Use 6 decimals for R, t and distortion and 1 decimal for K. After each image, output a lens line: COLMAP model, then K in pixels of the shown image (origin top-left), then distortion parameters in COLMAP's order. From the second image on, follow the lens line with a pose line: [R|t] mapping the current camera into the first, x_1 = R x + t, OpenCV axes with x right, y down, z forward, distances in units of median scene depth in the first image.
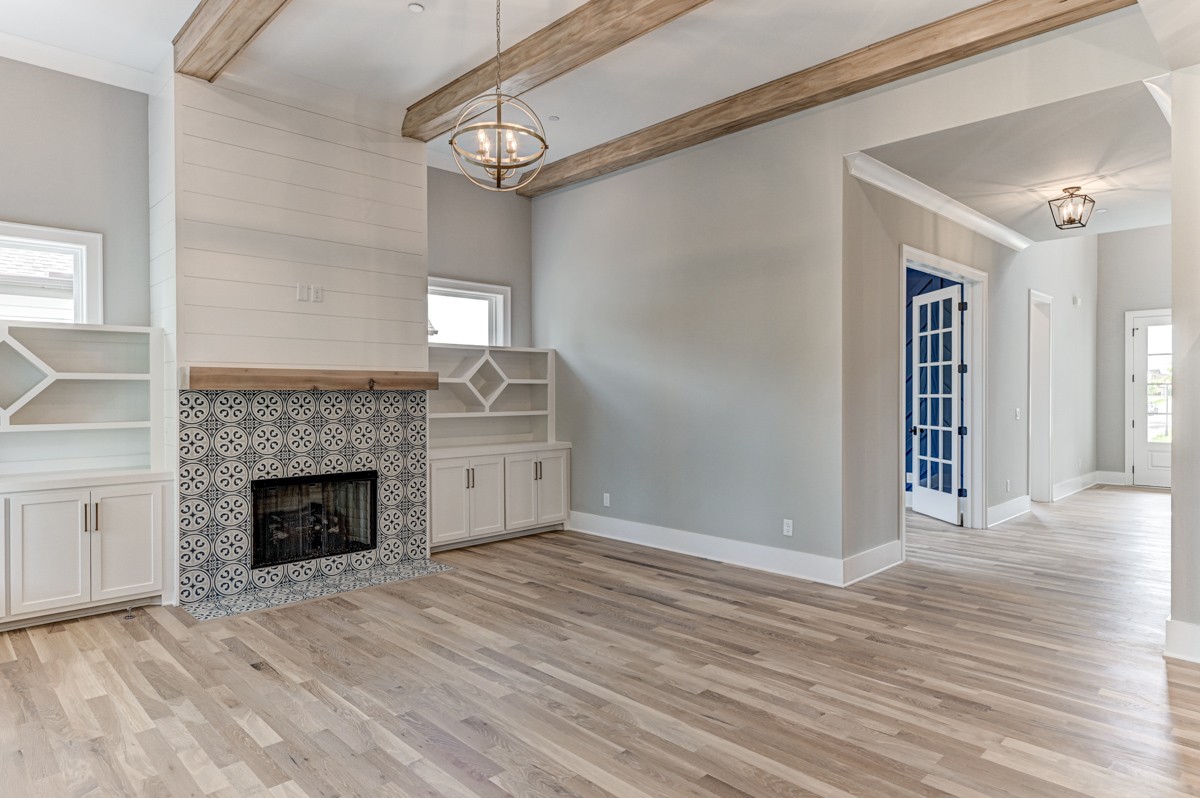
lens RADIAL K [[697.6, 0, 600.0], [0, 697.6, 399.0], [0, 0, 1]] dist [0.002684, -0.001187]
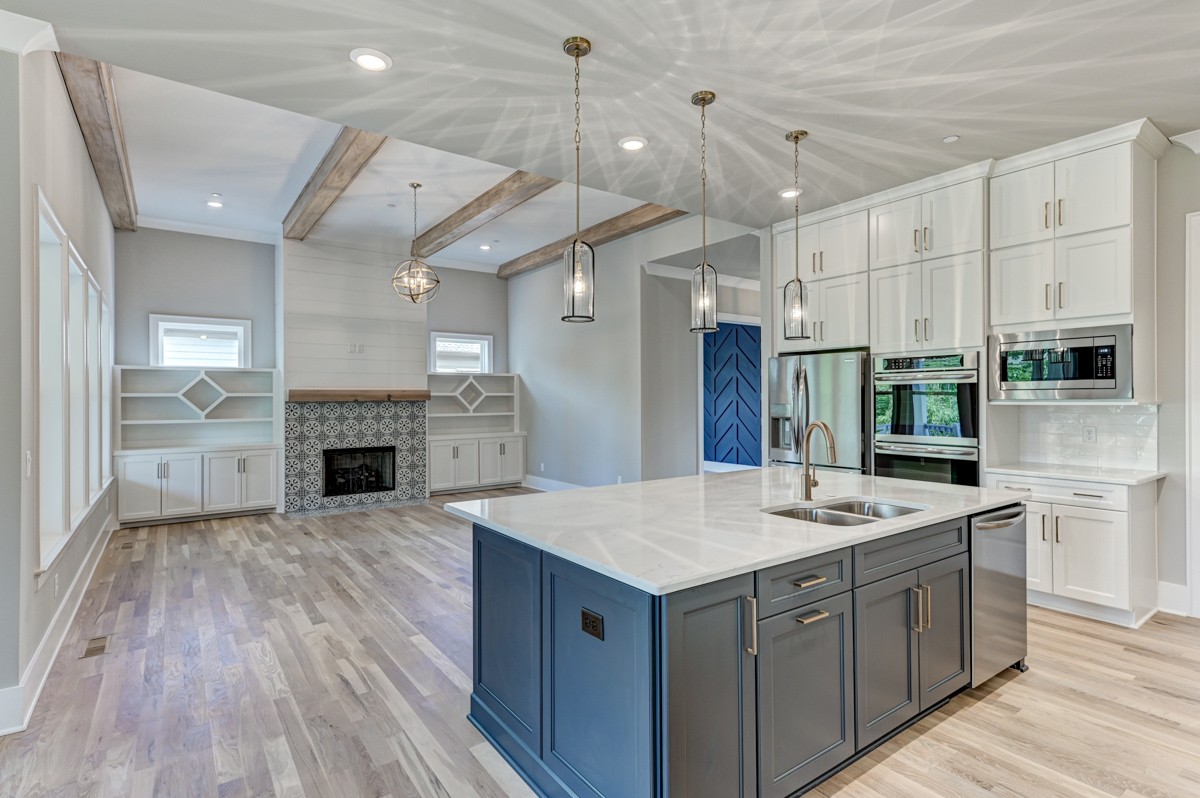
lens RADIAL K [[584.3, 0, 600.0], [0, 584.3, 399.0], [0, 0, 1]] dist [0.007935, -0.001606]
pose [[0.989731, -0.003806, -0.142891, 0.408168], [0.002586, 0.999959, -0.008724, -0.002751], [0.142918, 0.008265, 0.989700, -0.397681]]
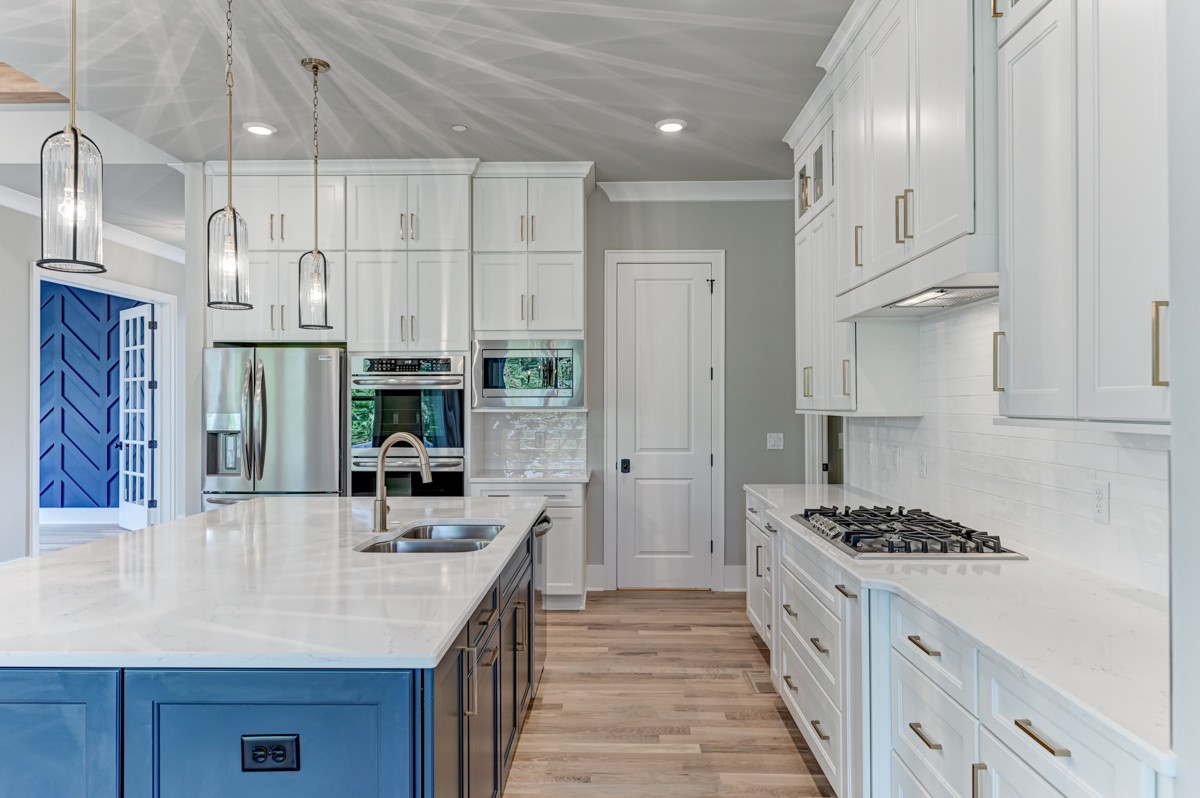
lens RADIAL K [[755.3, 0, 600.0], [0, 755.3, 399.0], [0, 0, 1]] dist [0.001163, -0.001149]
pose [[0.707231, 0.004245, 0.706970, 0.250761], [0.006967, 0.999892, -0.012973, -0.003662], [-0.706948, 0.014100, 0.707125, -0.353391]]
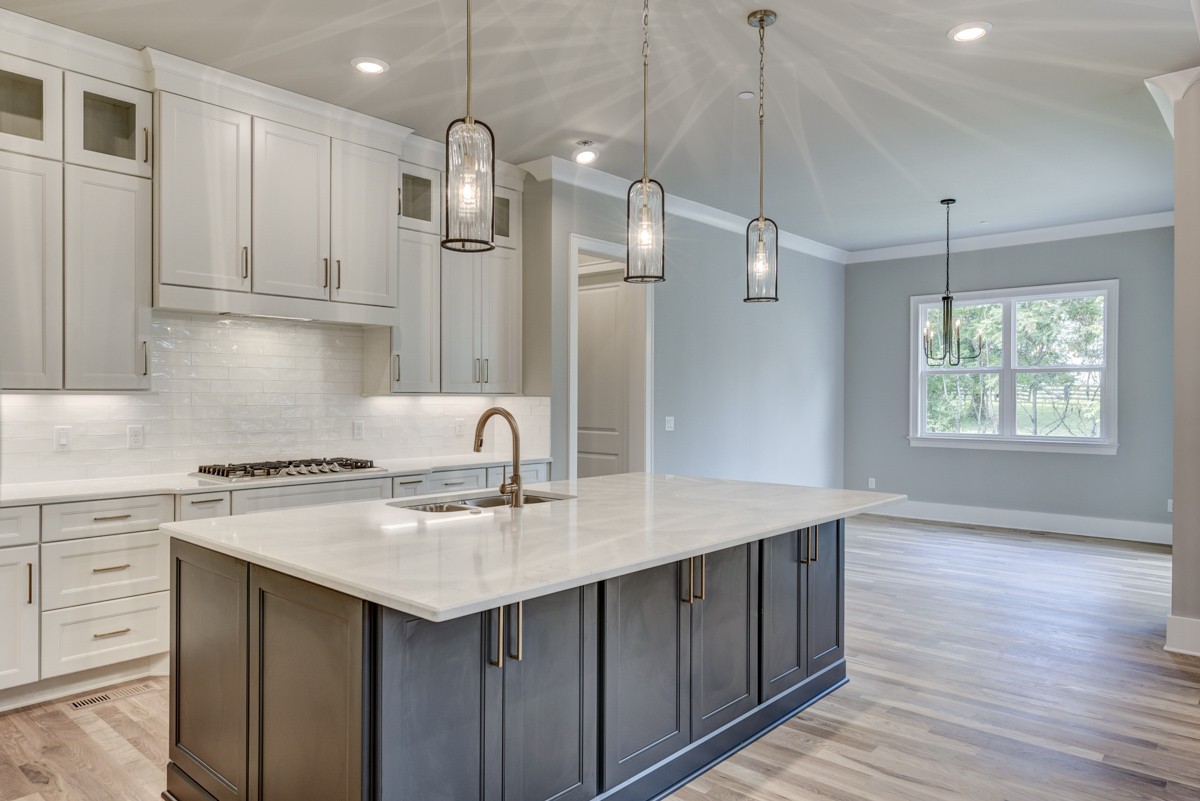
lens RADIAL K [[775.7, 0, 600.0], [0, 775.7, 400.5], [0, 0, 1]] dist [-0.000153, 0.000017]
pose [[-0.997707, 0.000627, -0.067677, 0.491888], [0.000150, 0.999975, 0.007048, 0.004294], [0.067680, 0.007021, -0.997682, 0.665255]]
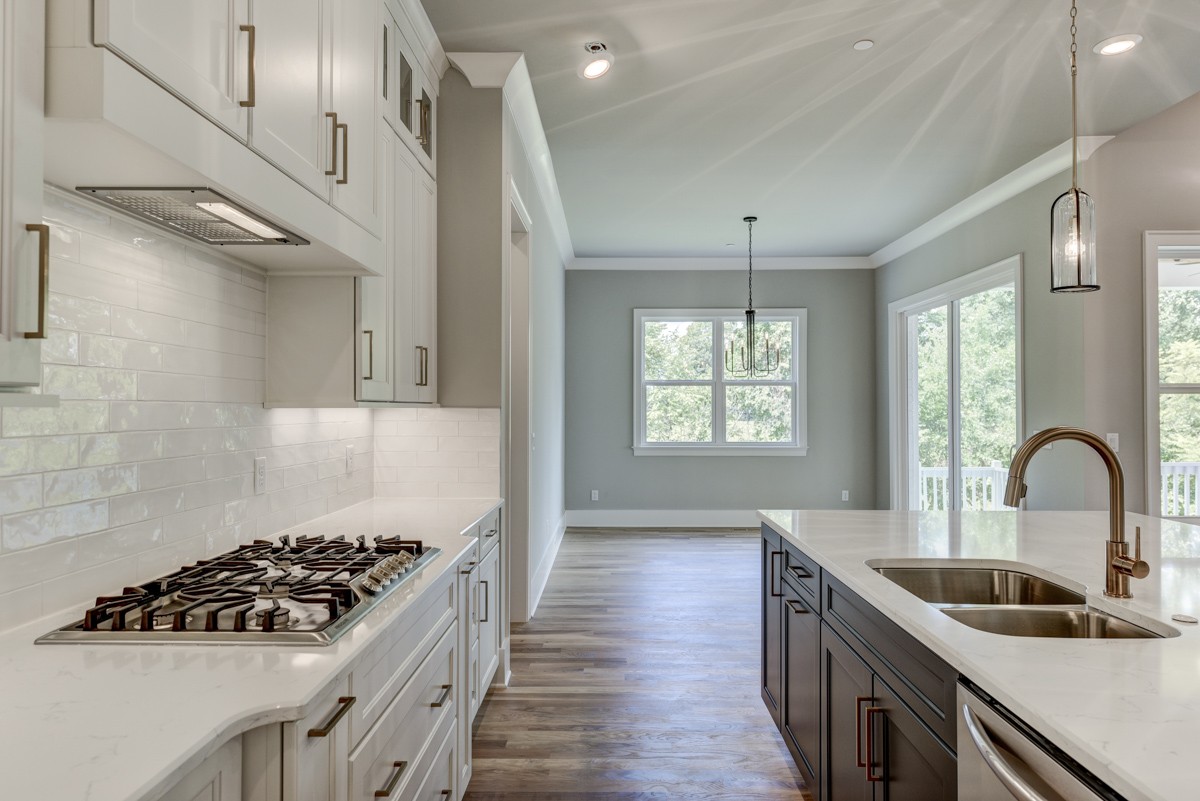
lens RADIAL K [[748.3, 0, 600.0], [0, 748.3, 400.5], [0, 0, 1]] dist [0.024689, -0.000872]
pose [[-0.701111, -0.005640, -0.713029, 0.887049], [-0.001966, 0.999980, -0.005977, 0.003870], [0.713049, -0.002789, -0.701109, 0.192856]]
